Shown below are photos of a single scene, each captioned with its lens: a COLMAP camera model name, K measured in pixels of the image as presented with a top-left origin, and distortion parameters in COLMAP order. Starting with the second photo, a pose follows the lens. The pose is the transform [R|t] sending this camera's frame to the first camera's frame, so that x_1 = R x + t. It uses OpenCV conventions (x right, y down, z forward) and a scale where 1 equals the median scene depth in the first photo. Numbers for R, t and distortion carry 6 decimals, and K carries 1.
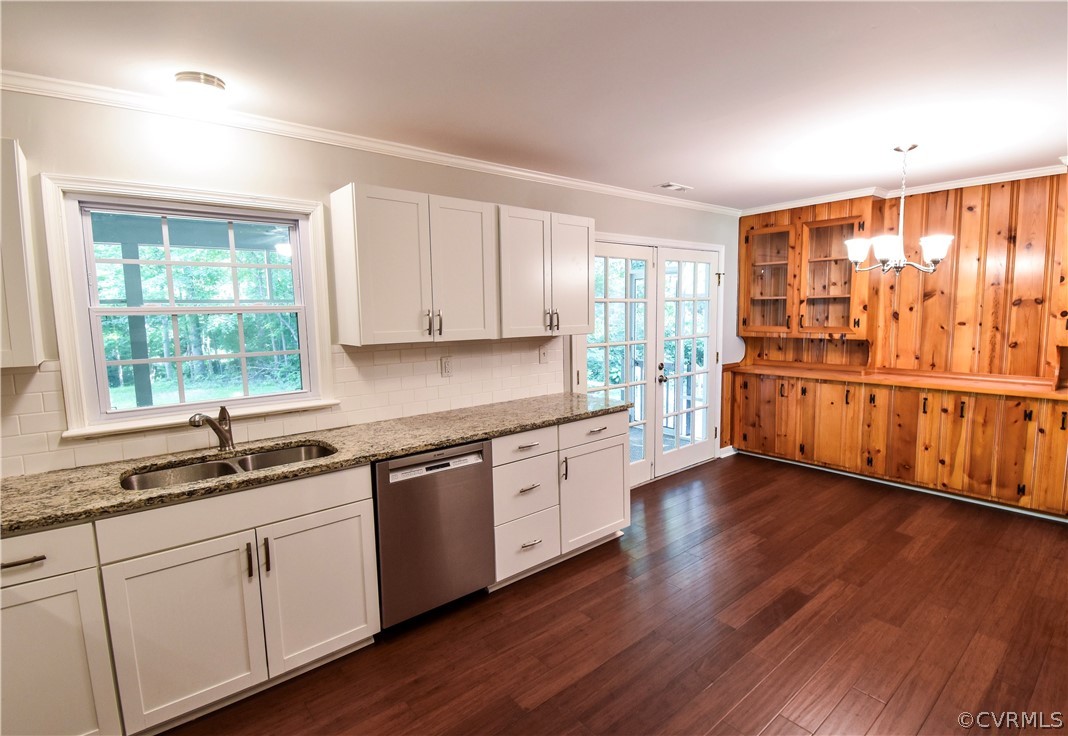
lens RADIAL K [[518.3, 0, 562.9], [0, 518.3, 366.6], [0, 0, 1]] dist [0.001166, -0.016616]
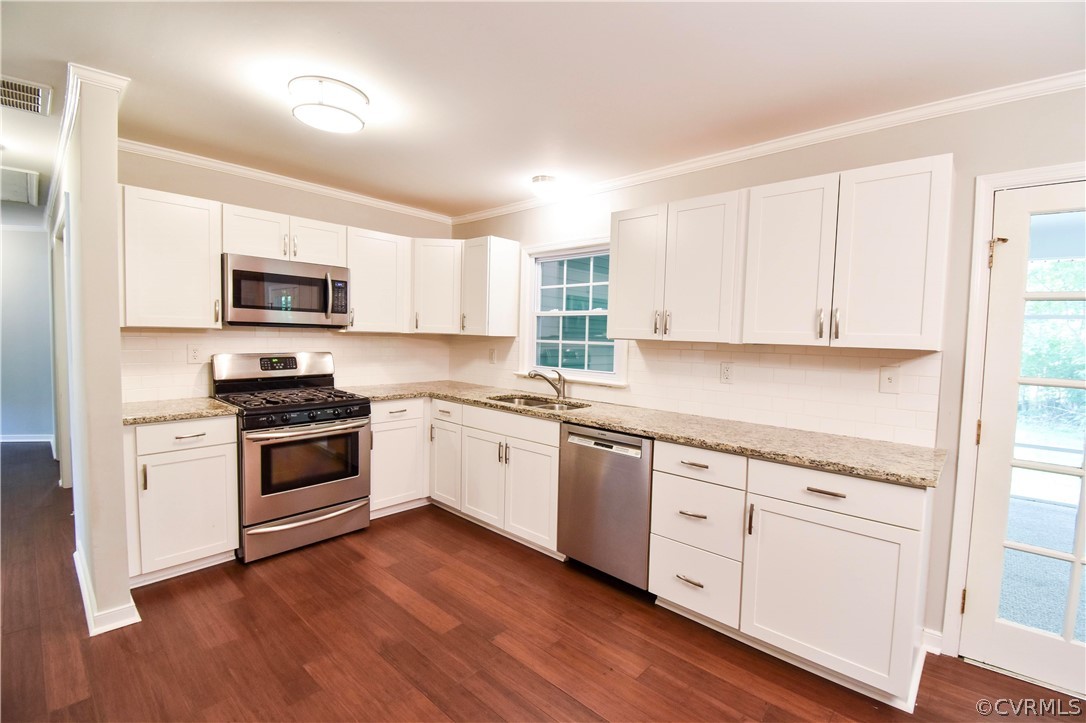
lens RADIAL K [[483.3, 0, 543.0], [0, 483.3, 361.5], [0, 0, 1]] dist [0.021315, -0.025329]
pose [[0.105293, 0.074569, -0.991641, 0.462435], [-0.138581, 0.988555, 0.059623, -0.020285], [0.984738, 0.131145, 0.114422, 0.422639]]
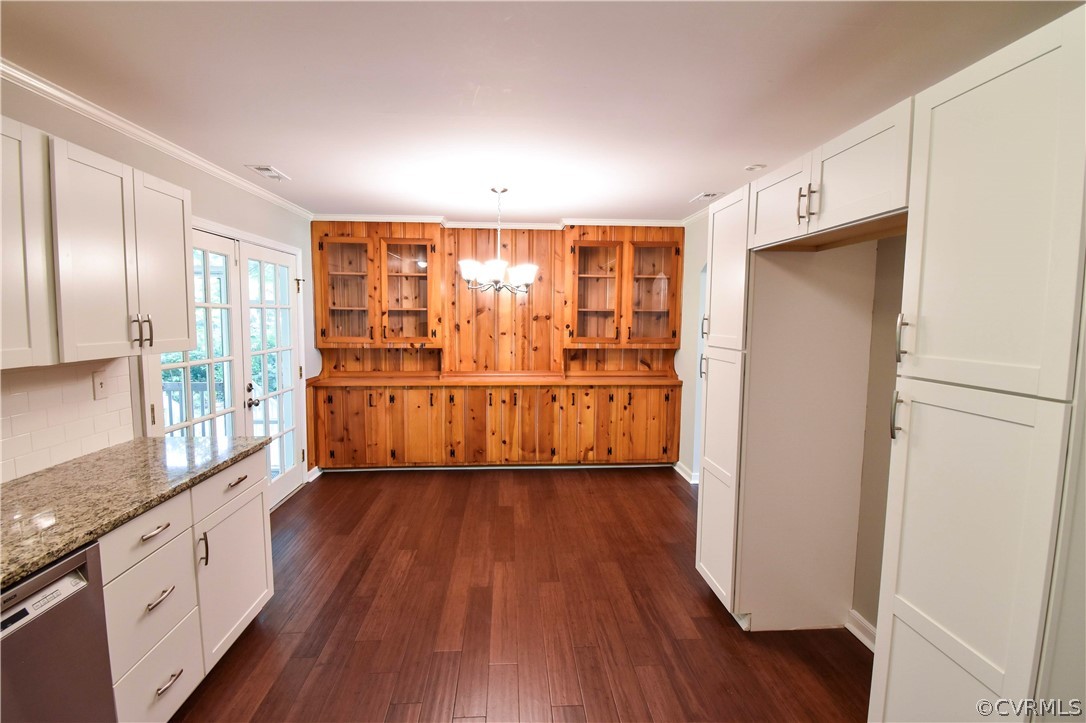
lens RADIAL K [[496.4, 0, 543.0], [0, 496.4, 361.5], [0, 0, 1]] dist [0.022581, -0.026231]
pose [[0.601500, -0.049114, 0.797362, -0.168792], [0.070638, 0.997469, 0.008152, -0.016356], [-0.795744, 0.051421, 0.603447, 0.168401]]
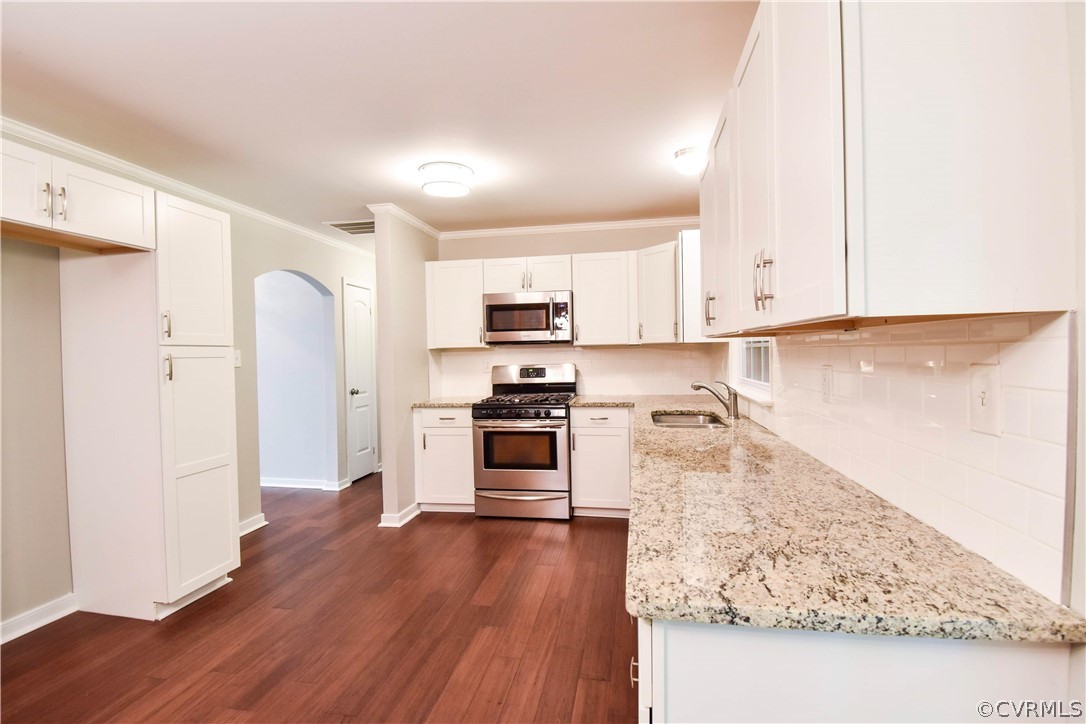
lens RADIAL K [[496.4, 0, 543.0], [0, 496.4, 362.0], [0, 0, 1]] dist [0.022581, -0.026231]
pose [[-0.787813, 0.040699, -0.614569, 0.247062], [-0.038276, 0.992651, 0.114803, -0.052725], [0.614724, 0.113966, -0.780465, 0.912814]]
